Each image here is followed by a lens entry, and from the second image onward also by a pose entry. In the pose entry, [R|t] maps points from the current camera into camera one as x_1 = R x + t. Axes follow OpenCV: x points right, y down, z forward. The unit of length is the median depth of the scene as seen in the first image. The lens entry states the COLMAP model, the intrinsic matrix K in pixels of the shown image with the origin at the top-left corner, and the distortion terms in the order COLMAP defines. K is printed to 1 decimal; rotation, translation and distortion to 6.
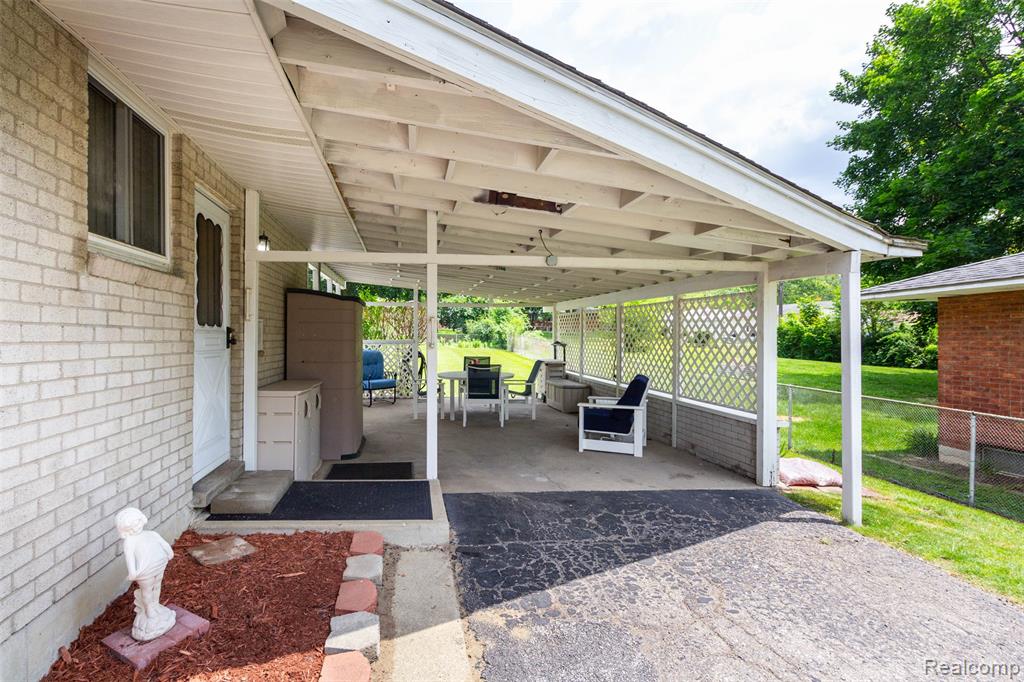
lens RADIAL K [[501.9, 0, 512.0], [0, 501.9, 341.0], [0, 0, 1]] dist [-0.000872, -0.000060]
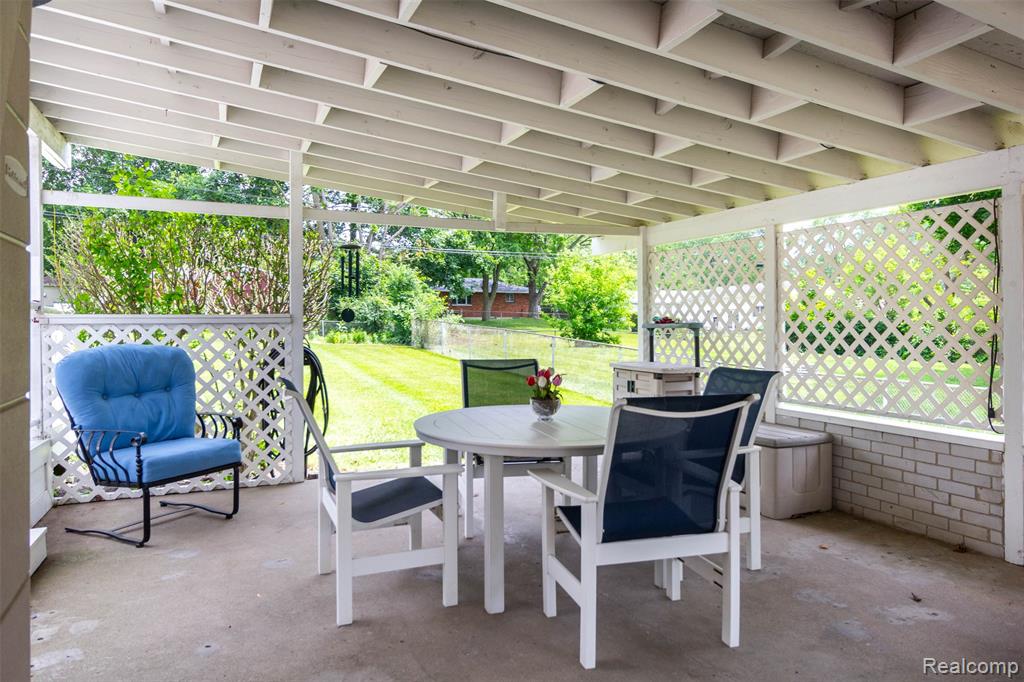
lens RADIAL K [[682.1, 0, 518.3], [0, 682.1, 335.2], [0, 0, 1]] dist [-0.004435, -0.002818]
pose [[0.982035, -0.009377, 0.188463, -0.124778], [0.009029, 0.999956, 0.002706, 0.011733], [-0.188480, -0.000956, 0.982076, 0.495932]]
